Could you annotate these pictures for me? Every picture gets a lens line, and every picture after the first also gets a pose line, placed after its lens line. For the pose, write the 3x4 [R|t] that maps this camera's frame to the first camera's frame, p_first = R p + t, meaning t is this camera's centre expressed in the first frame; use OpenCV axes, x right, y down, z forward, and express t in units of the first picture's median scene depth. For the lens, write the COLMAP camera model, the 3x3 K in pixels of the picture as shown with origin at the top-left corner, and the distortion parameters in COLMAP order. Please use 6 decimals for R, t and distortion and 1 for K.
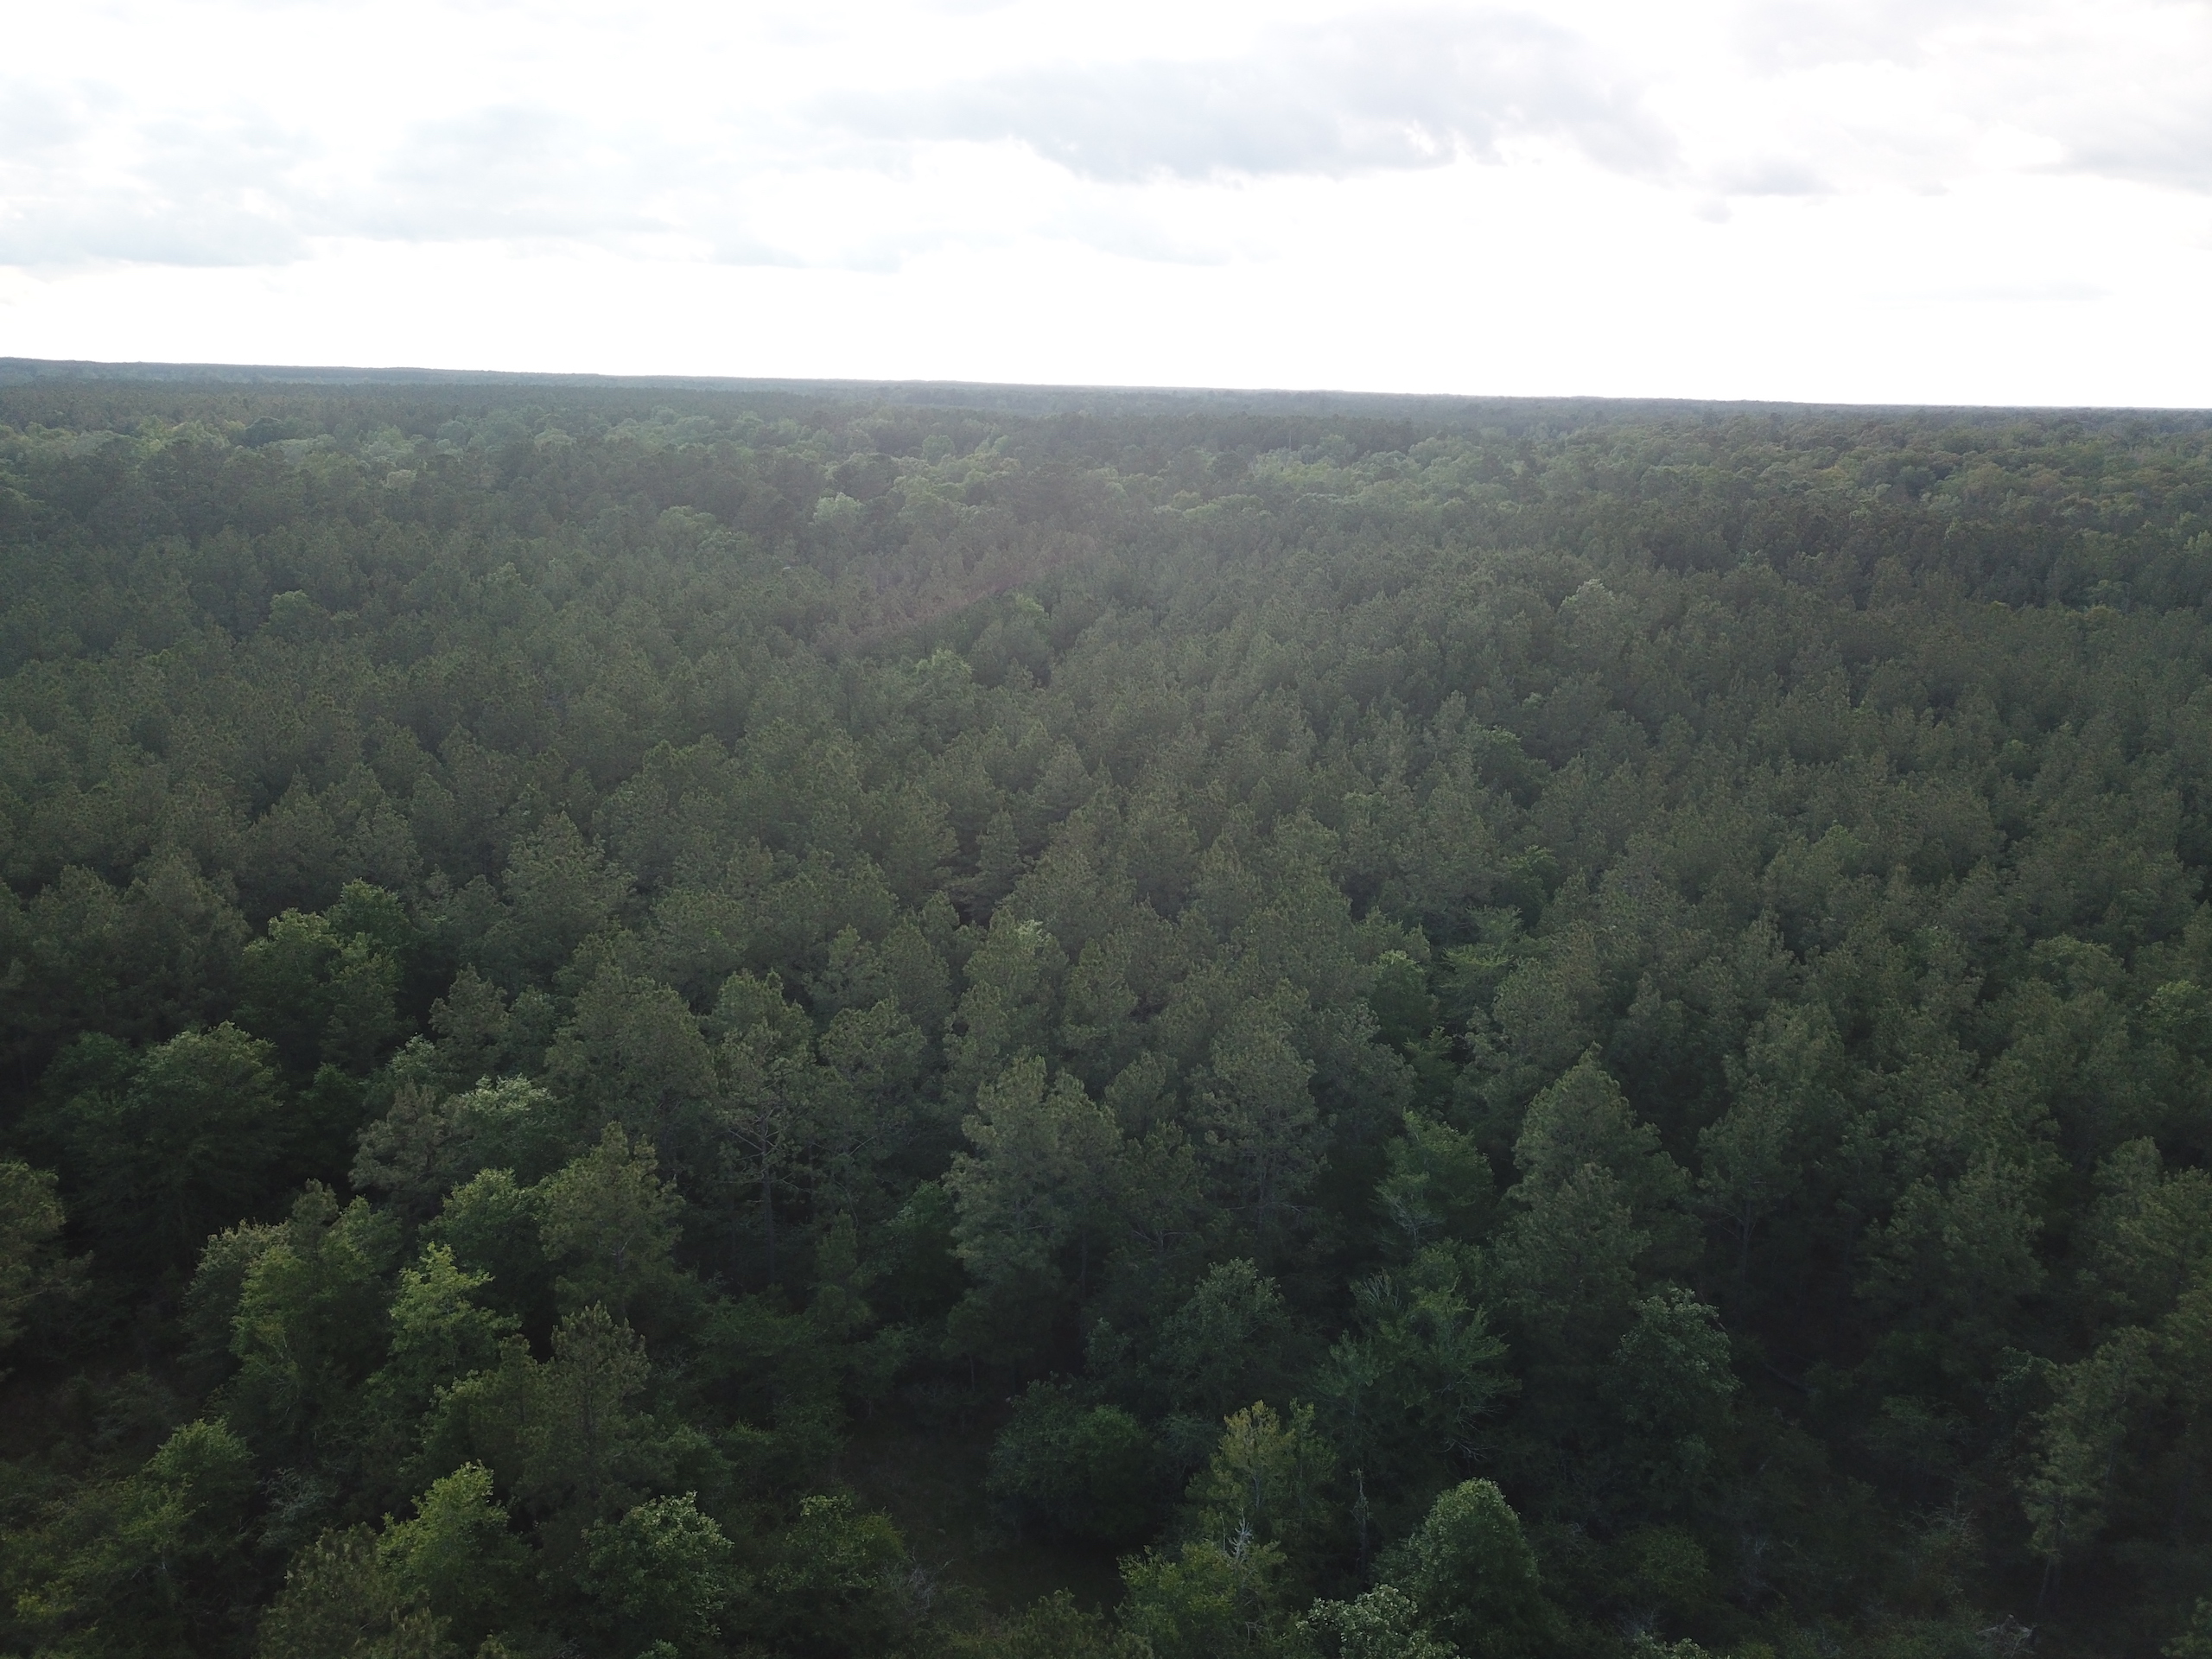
lens RADIAL K [[1685.7, 0, 1085.6], [0, 1685.7, 830.1], [0, 0, 1]] dist [0.022090, -0.008451]
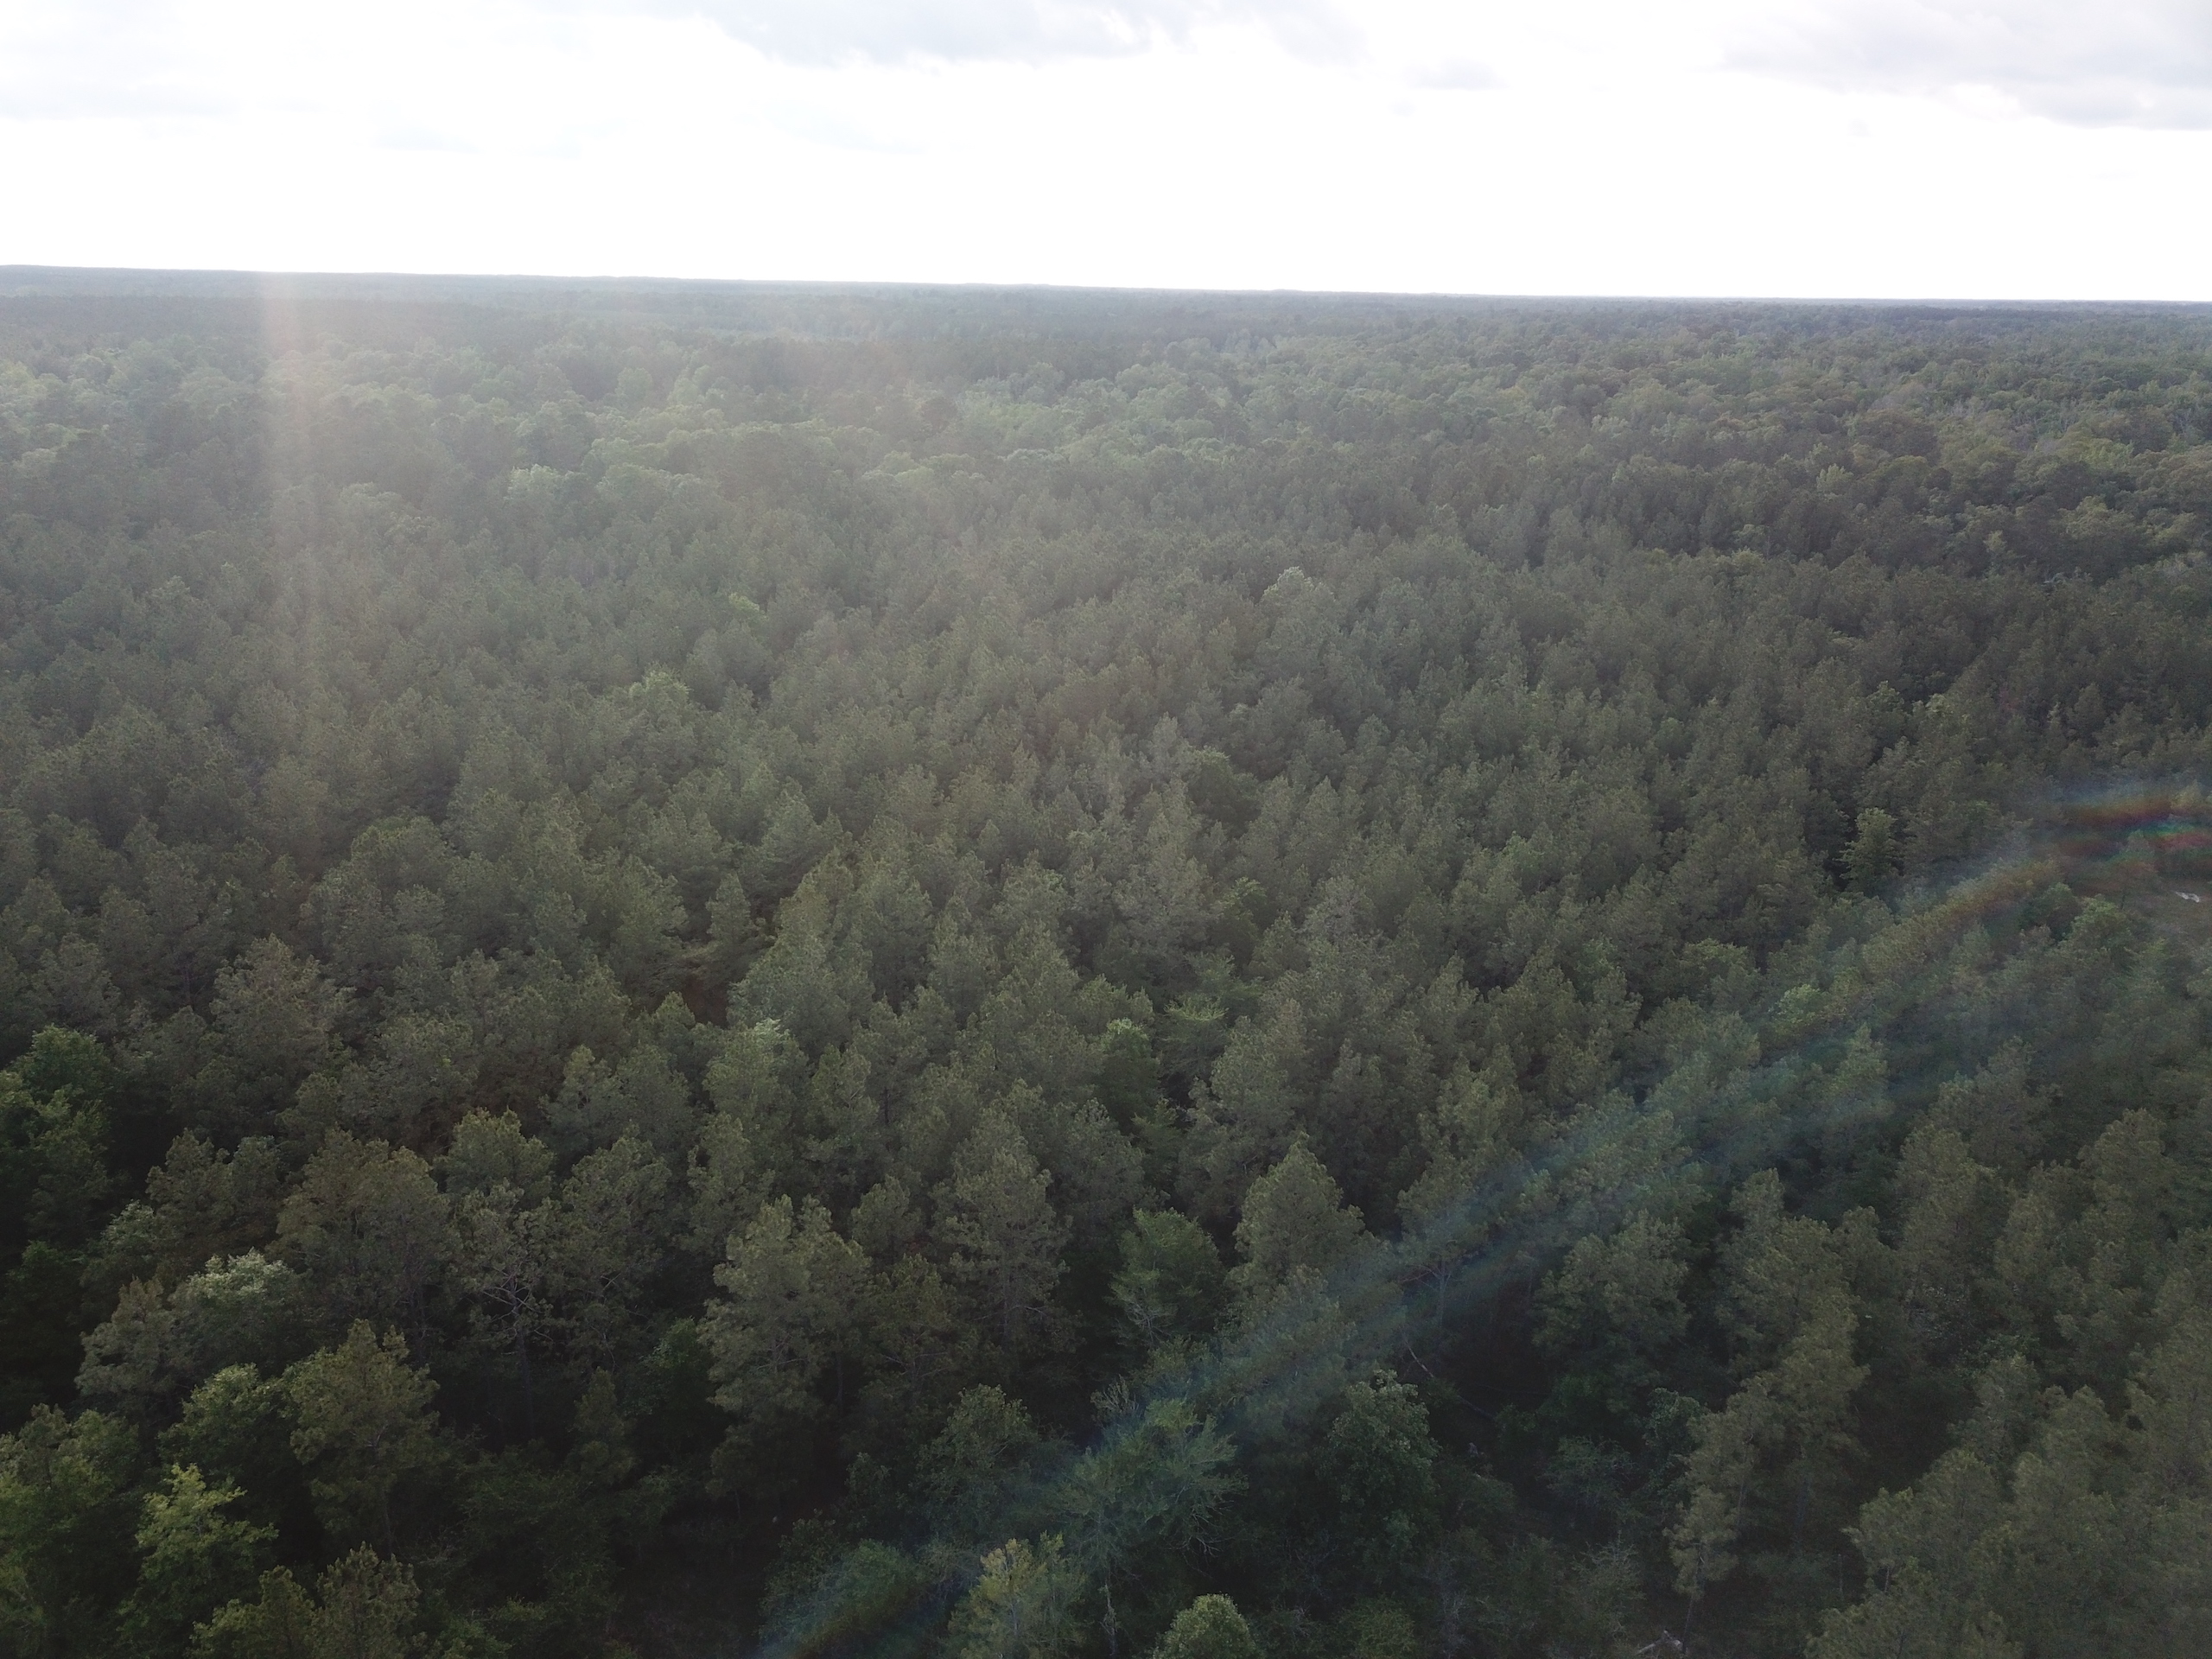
lens RADIAL K [[1682.3, 0, 1080.4], [0, 1682.3, 850.2], [0, 0, 1]] dist [0.011744, -0.002231]
pose [[0.986412, -0.057201, 0.154013, 0.003285], [0.049137, 0.997239, 0.055671, -0.103900], [-0.156773, -0.047347, 0.986499, -0.031109]]
